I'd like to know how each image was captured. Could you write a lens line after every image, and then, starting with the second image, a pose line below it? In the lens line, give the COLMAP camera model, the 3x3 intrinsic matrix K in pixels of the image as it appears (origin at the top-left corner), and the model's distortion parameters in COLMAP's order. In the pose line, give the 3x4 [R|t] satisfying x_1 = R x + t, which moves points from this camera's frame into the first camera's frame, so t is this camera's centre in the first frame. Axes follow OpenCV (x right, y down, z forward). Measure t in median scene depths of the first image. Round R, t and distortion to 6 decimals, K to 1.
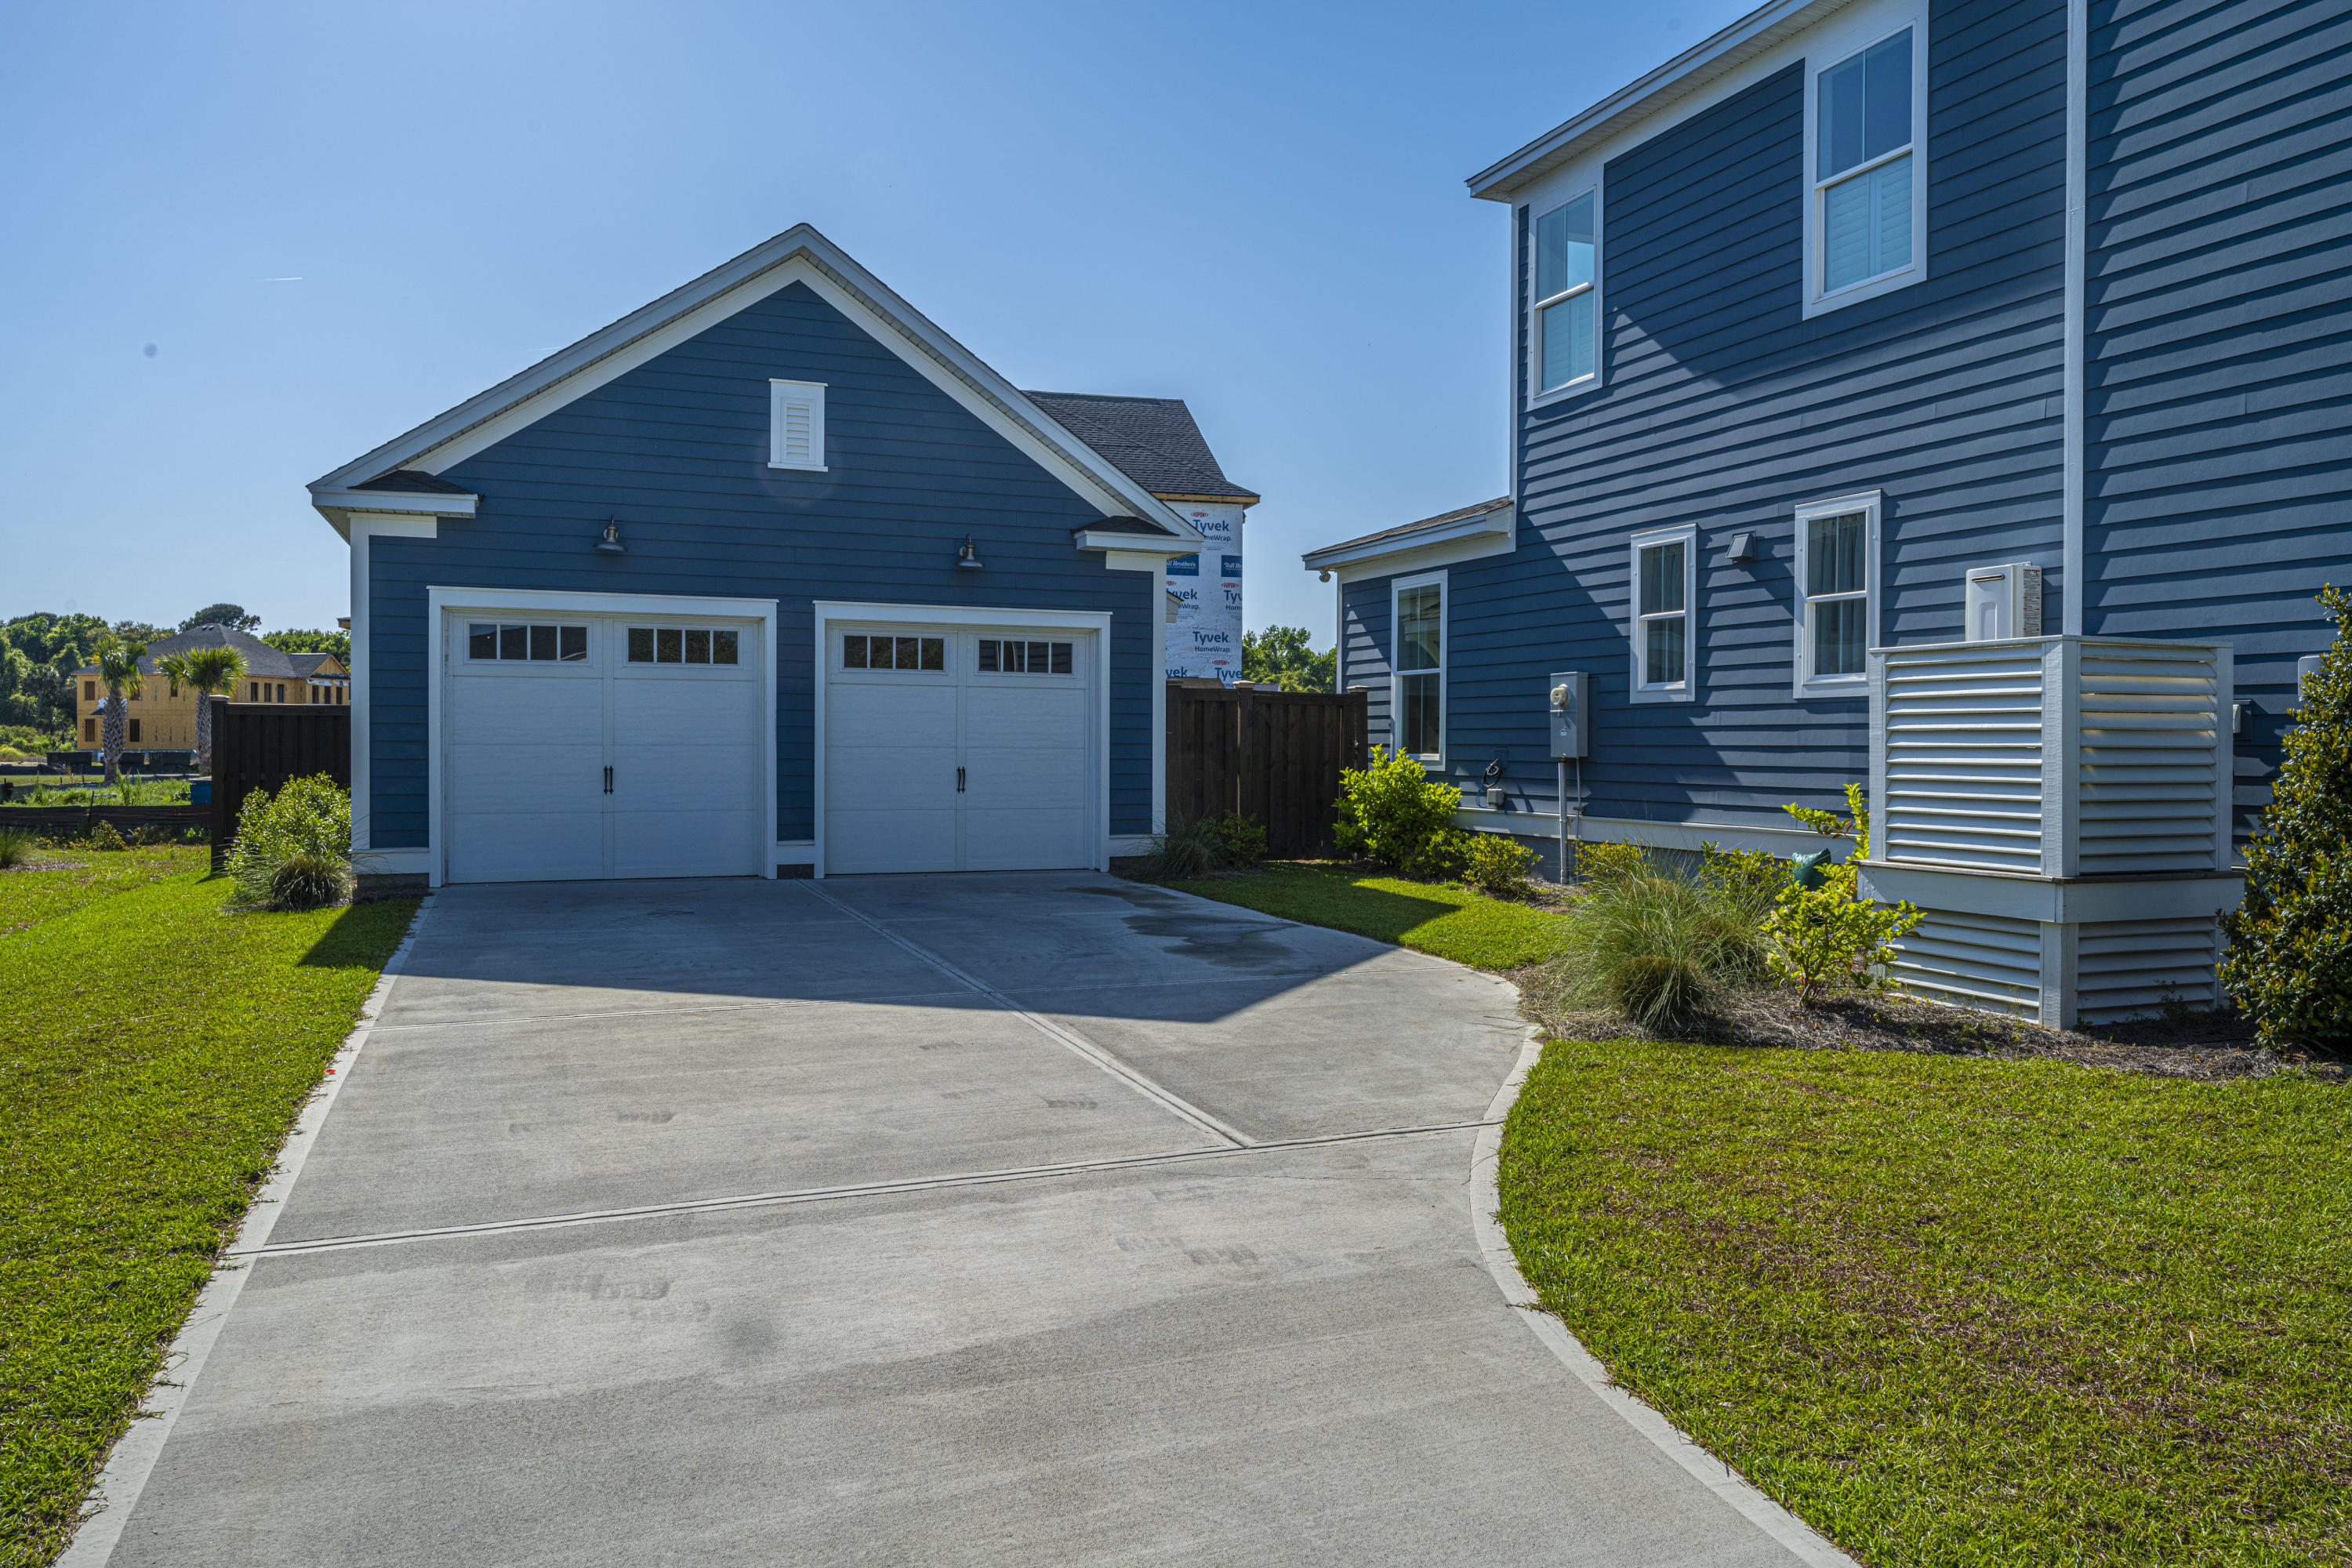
lens RADIAL K [[1528.1, 0, 1177.6], [0, 1528.1, 768.4], [0, 0, 1]] dist [-0.002501, 0.000297]
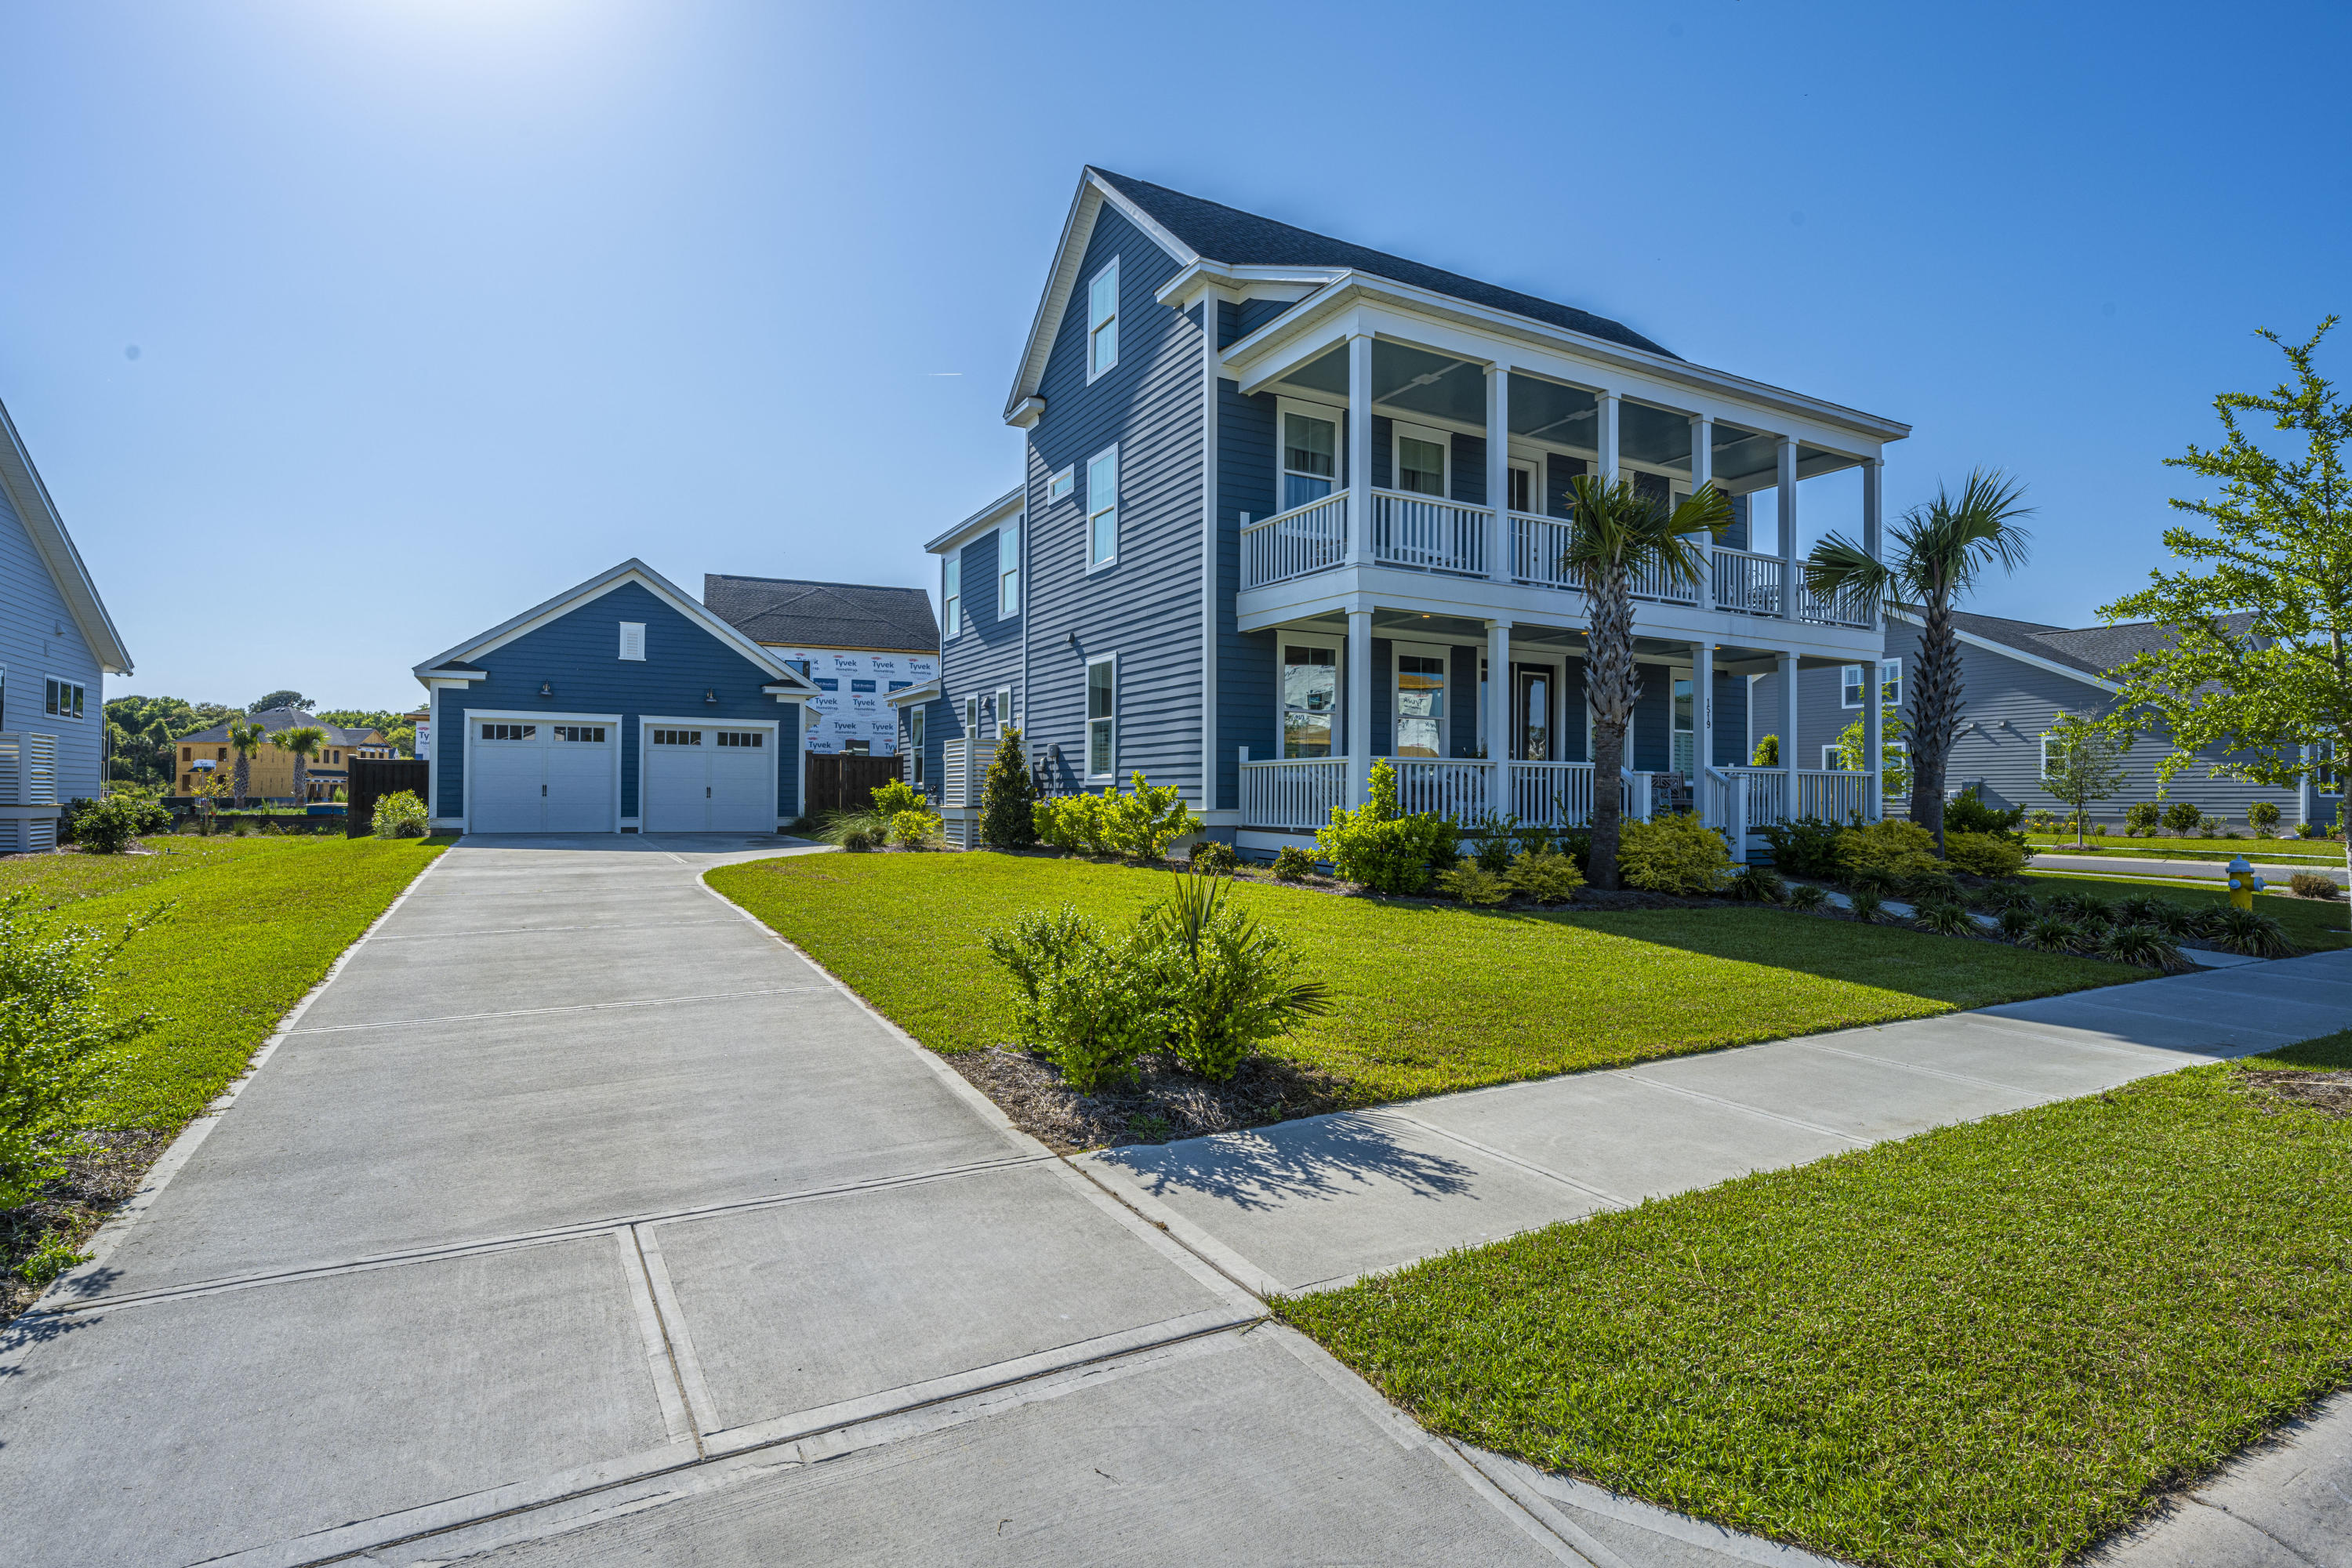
lens RADIAL K [[1153.6, 0, 1187.2], [0, 1153.6, 787.1], [0, 0, 1]] dist [0.010746, -0.000204]
pose [[0.993539, 0.002453, 0.113469, 0.377737], [0.000719, 0.999610, -0.027903, 0.048403], [-0.113493, 0.027805, 0.993150, -0.816429]]
